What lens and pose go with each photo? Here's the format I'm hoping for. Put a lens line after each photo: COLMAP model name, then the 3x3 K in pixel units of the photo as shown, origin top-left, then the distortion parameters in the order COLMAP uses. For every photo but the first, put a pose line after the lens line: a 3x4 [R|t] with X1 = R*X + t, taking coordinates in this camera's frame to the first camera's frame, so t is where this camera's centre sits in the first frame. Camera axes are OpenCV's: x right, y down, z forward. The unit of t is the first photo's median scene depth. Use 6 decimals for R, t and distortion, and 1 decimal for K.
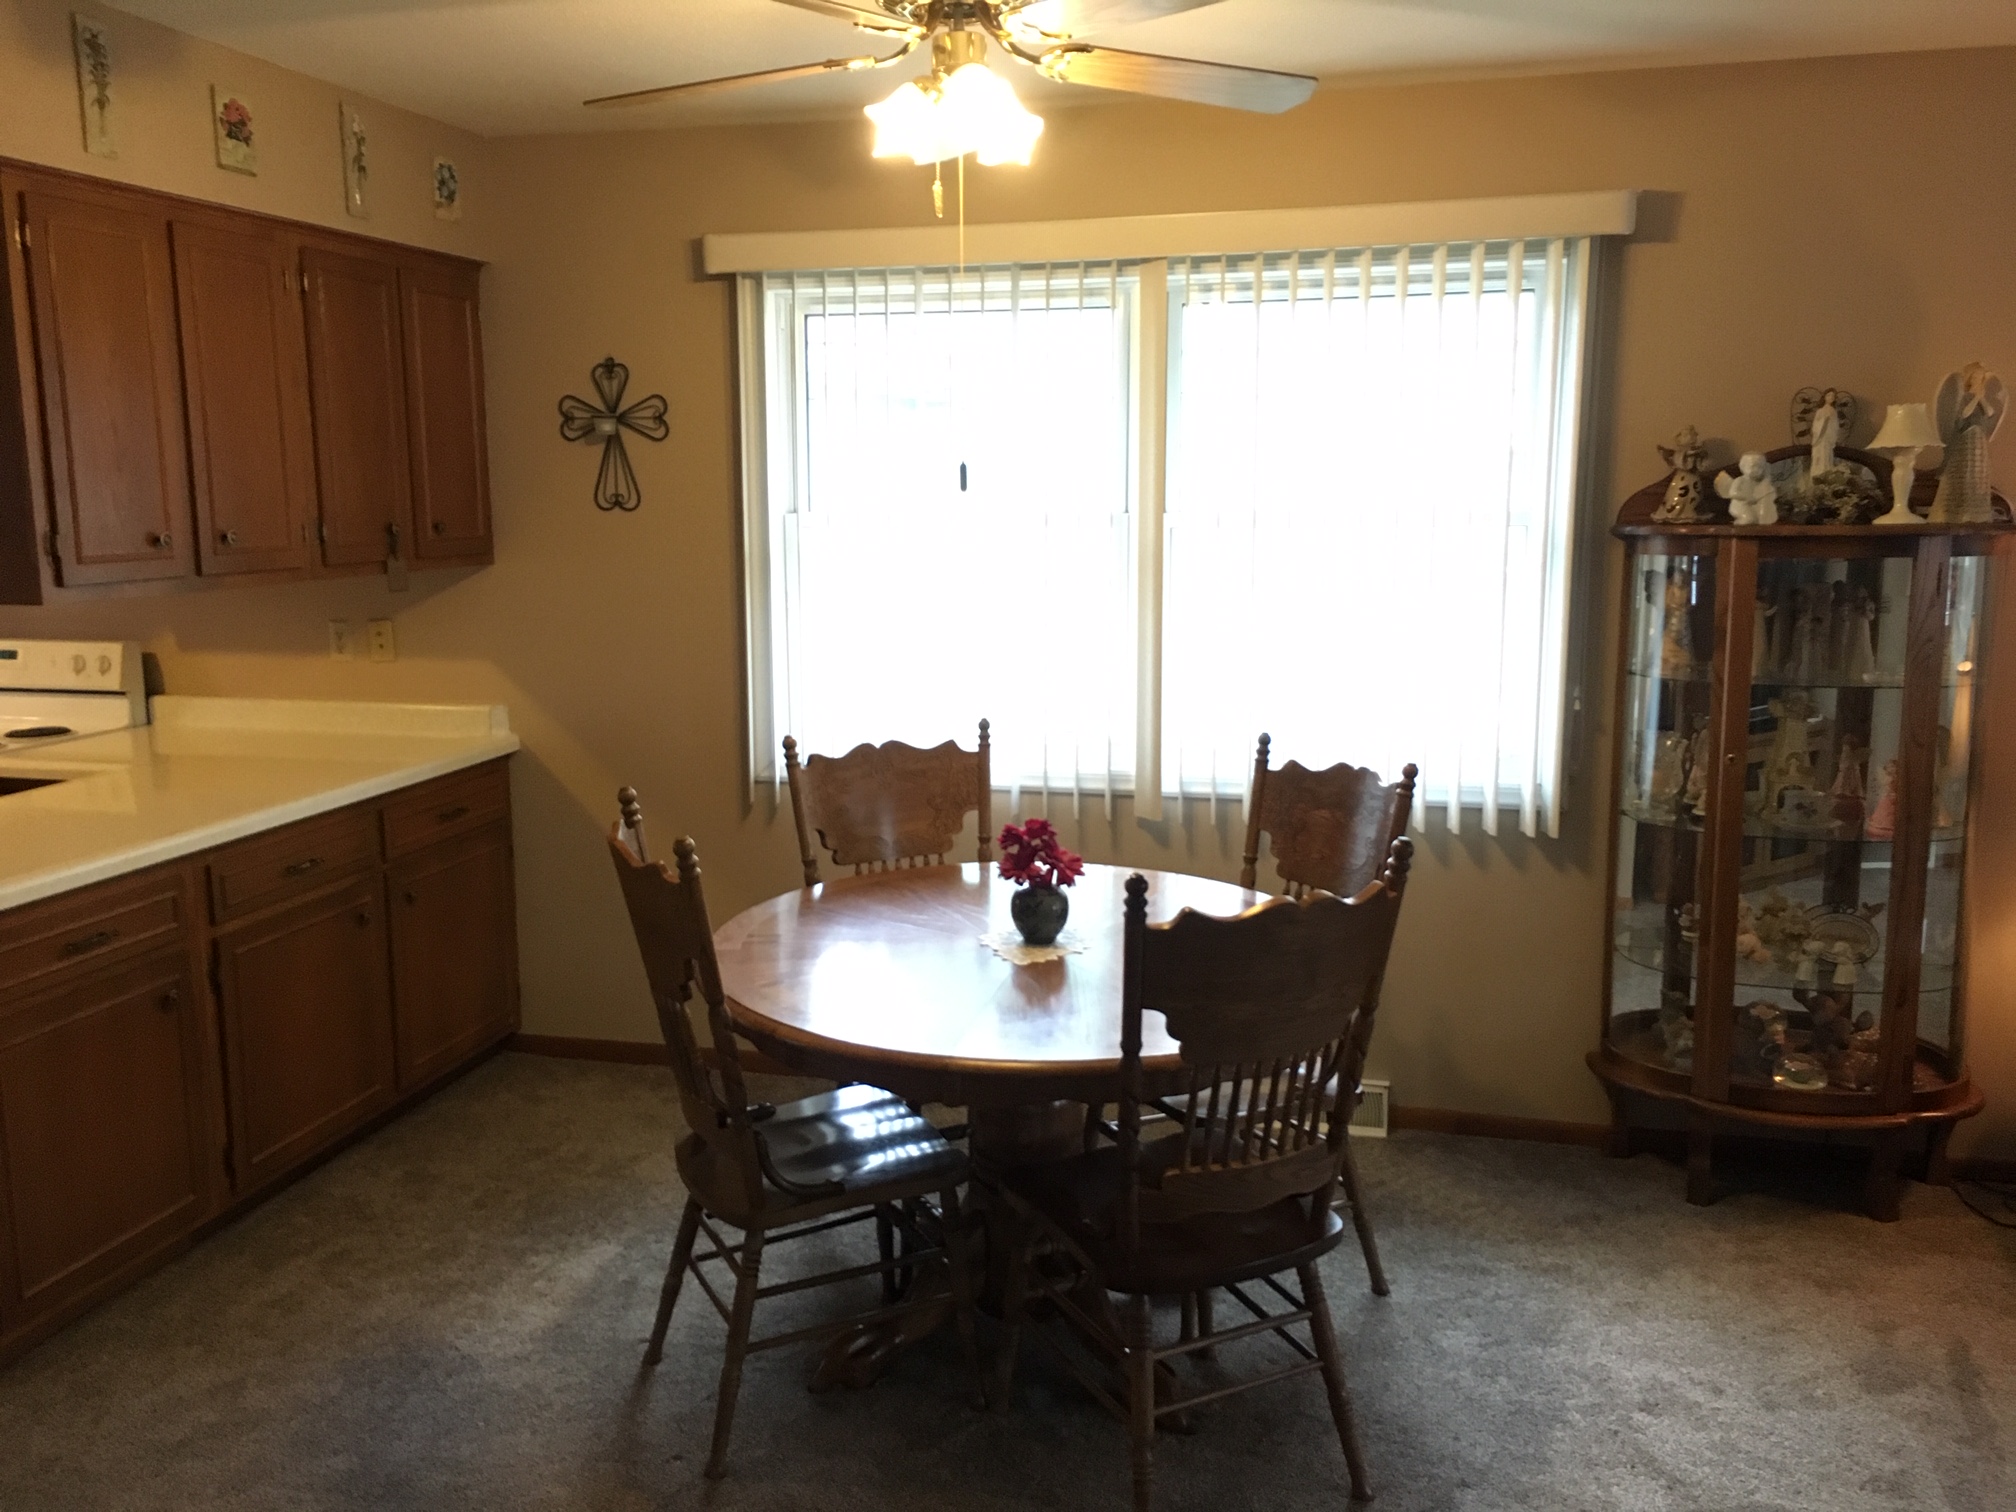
lens RADIAL K [[1711.6, 0, 1015.3], [0, 1711.6, 763.5], [0, 0, 1]] dist [0.074508, -0.092343]
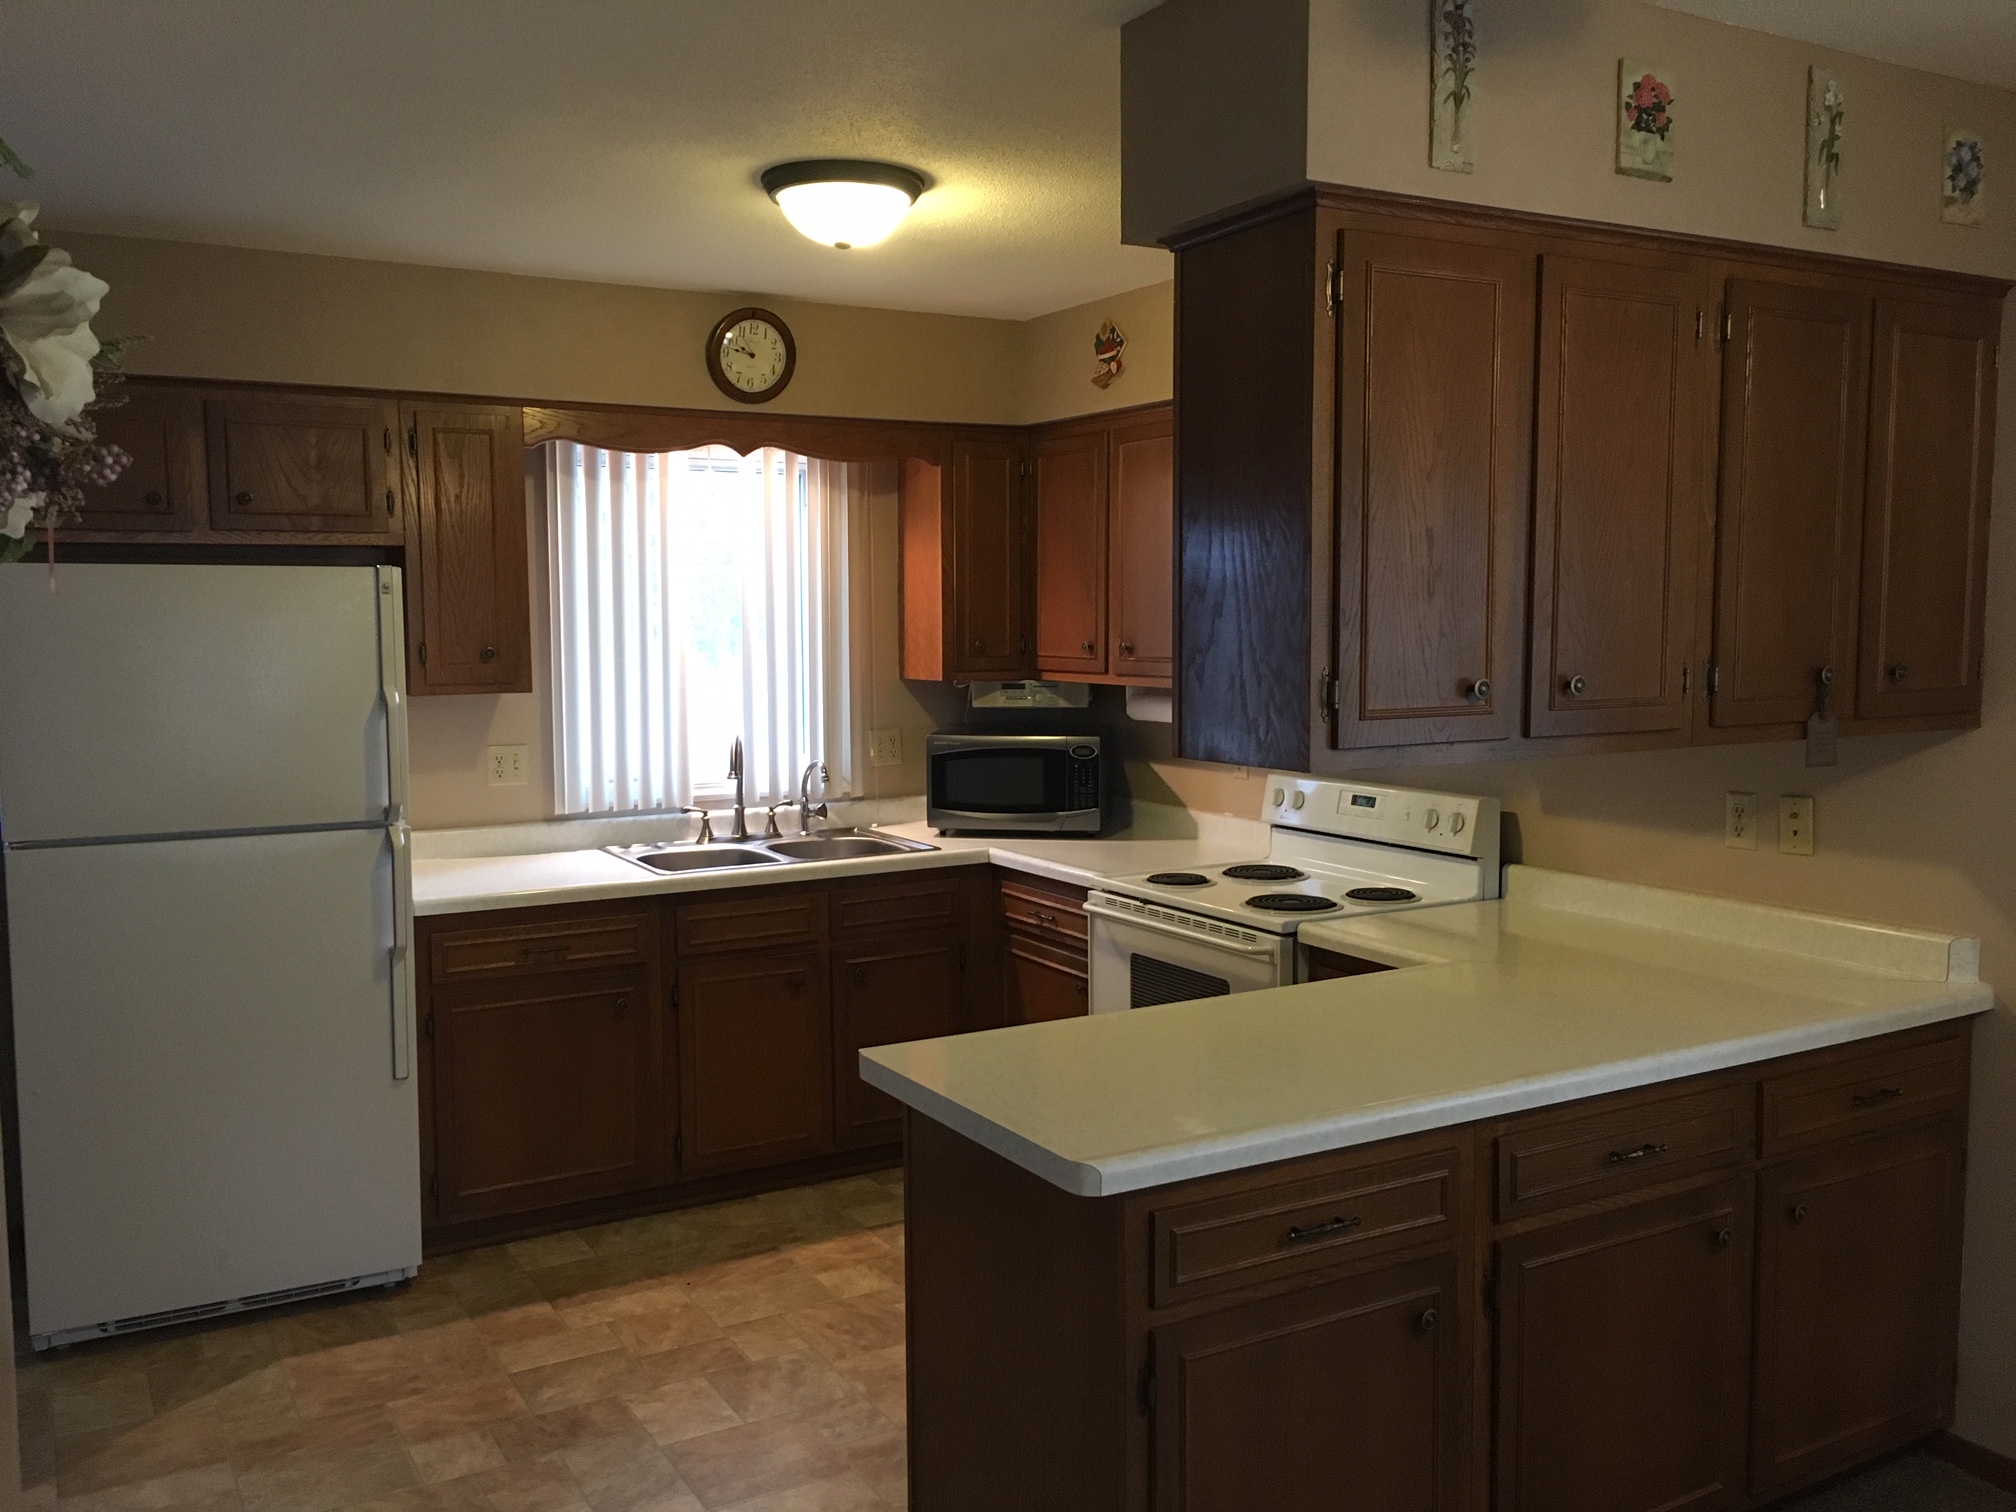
lens RADIAL K [[1711.6, 0, 997.5], [0, 1711.6, 756.5], [0, 0, 1]] dist [0.074508, -0.092343]
pose [[0.690679, 0.063380, -0.720379, -0.096330], [-0.117155, 0.992800, -0.024977, -0.052208], [0.713609, 0.101647, 0.693131, 0.316403]]
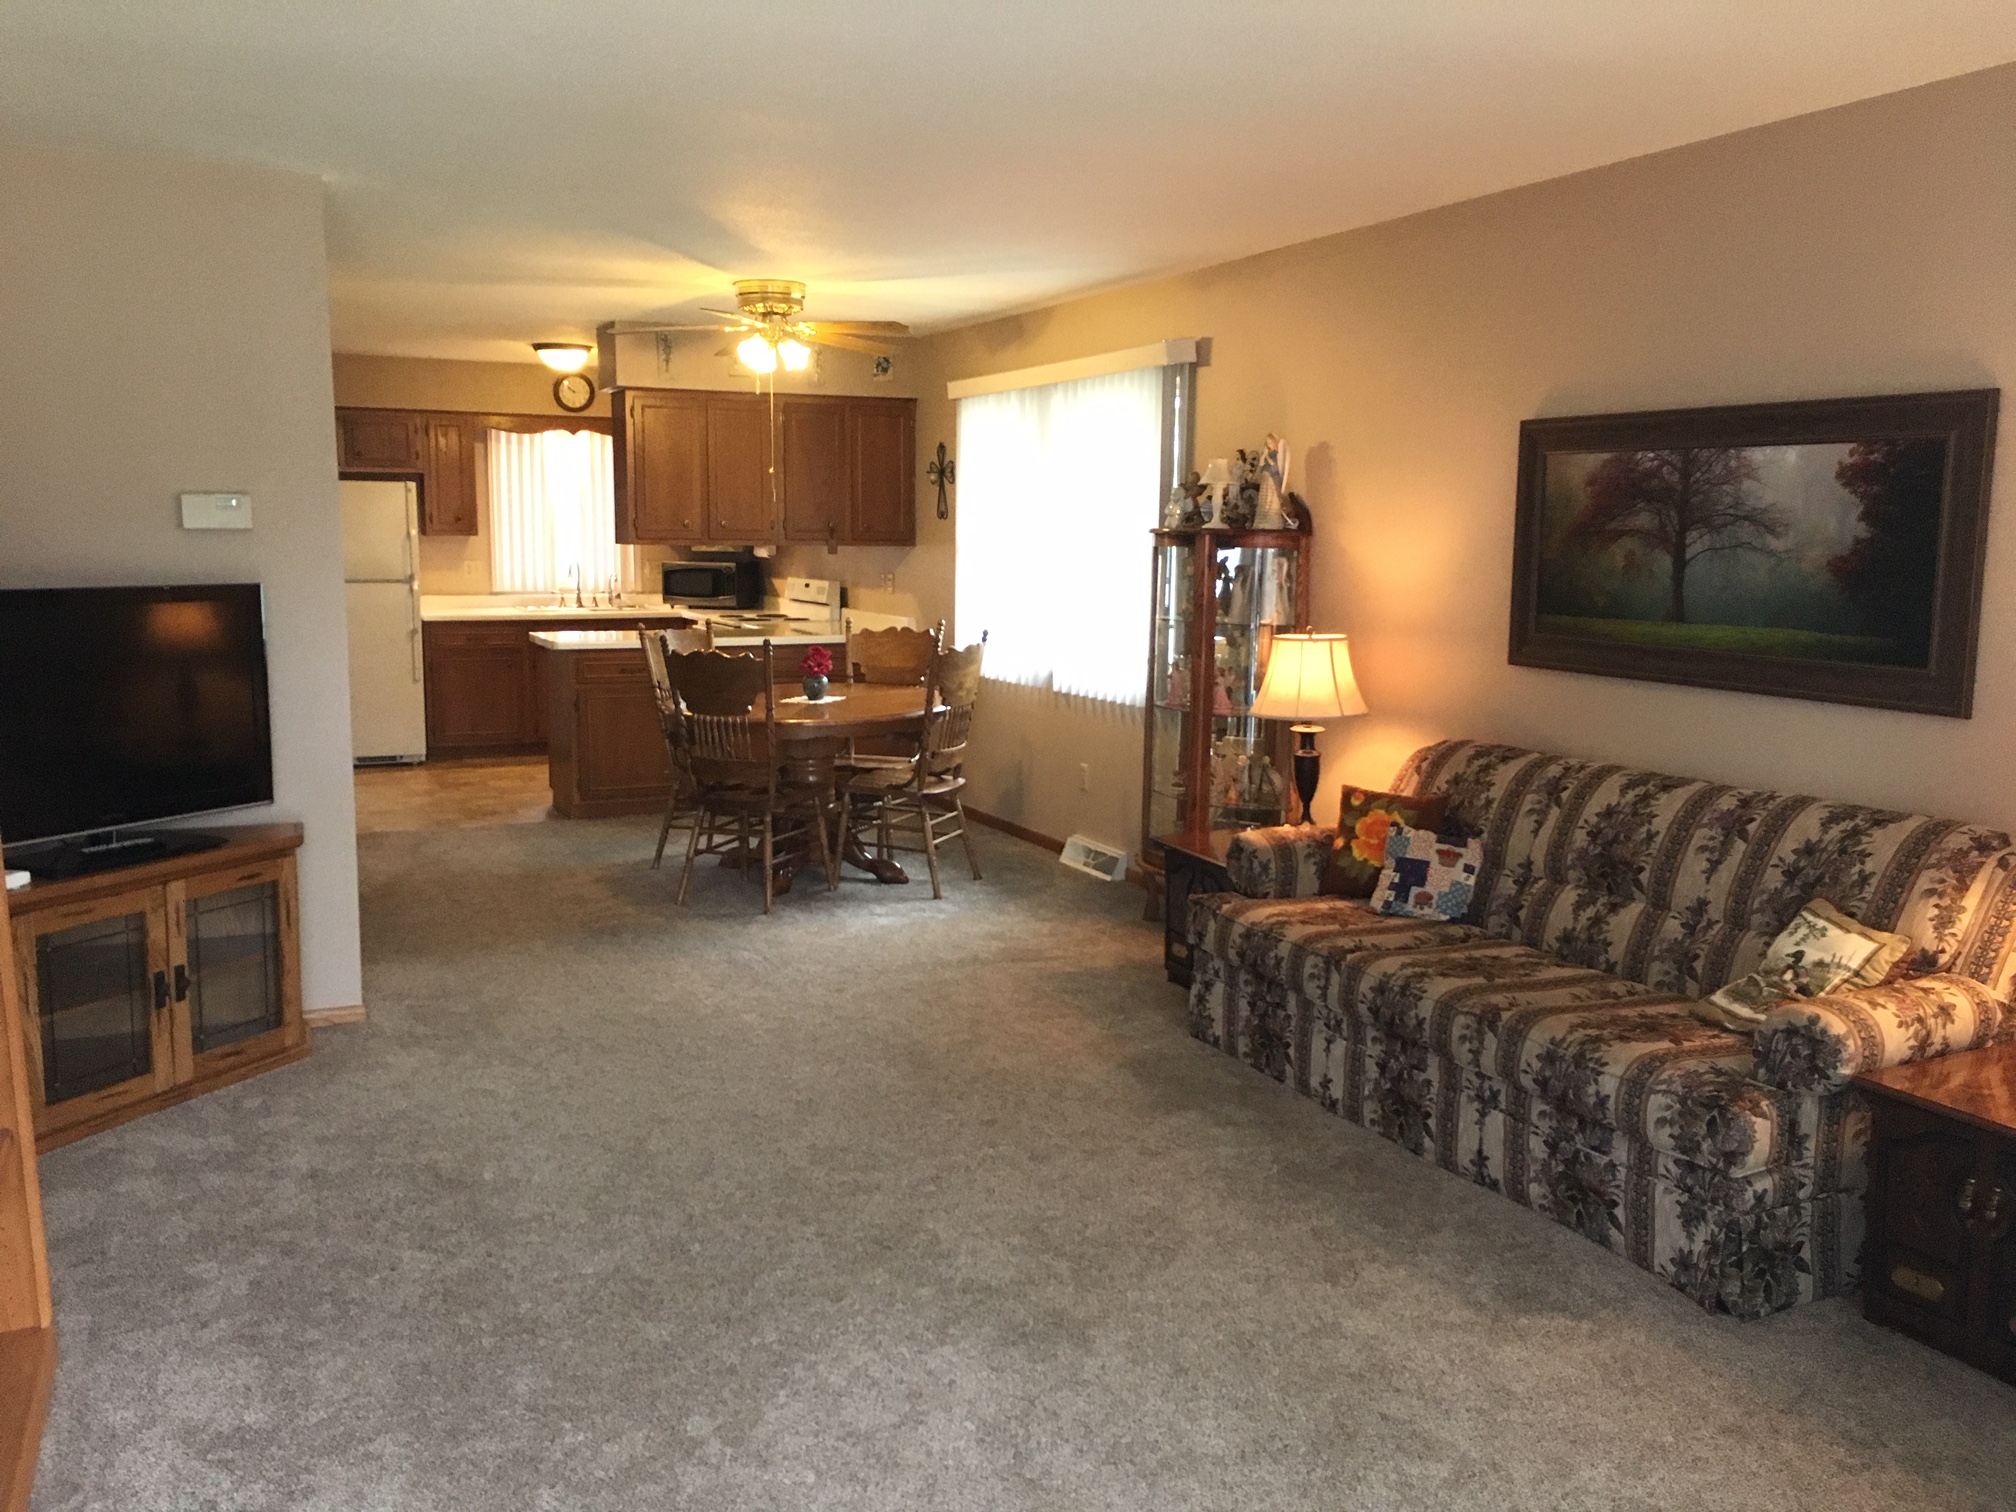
lens RADIAL K [[1711.6, 0, 1005.0], [0, 1711.6, 772.8], [0, 0, 1]] dist [0.074508, -0.092343]
pose [[0.631158, 0.121754, -0.766039, 1.605287], [-0.138590, 0.989413, 0.043069, 0.055684], [0.763172, 0.078982, 0.641350, -0.224539]]
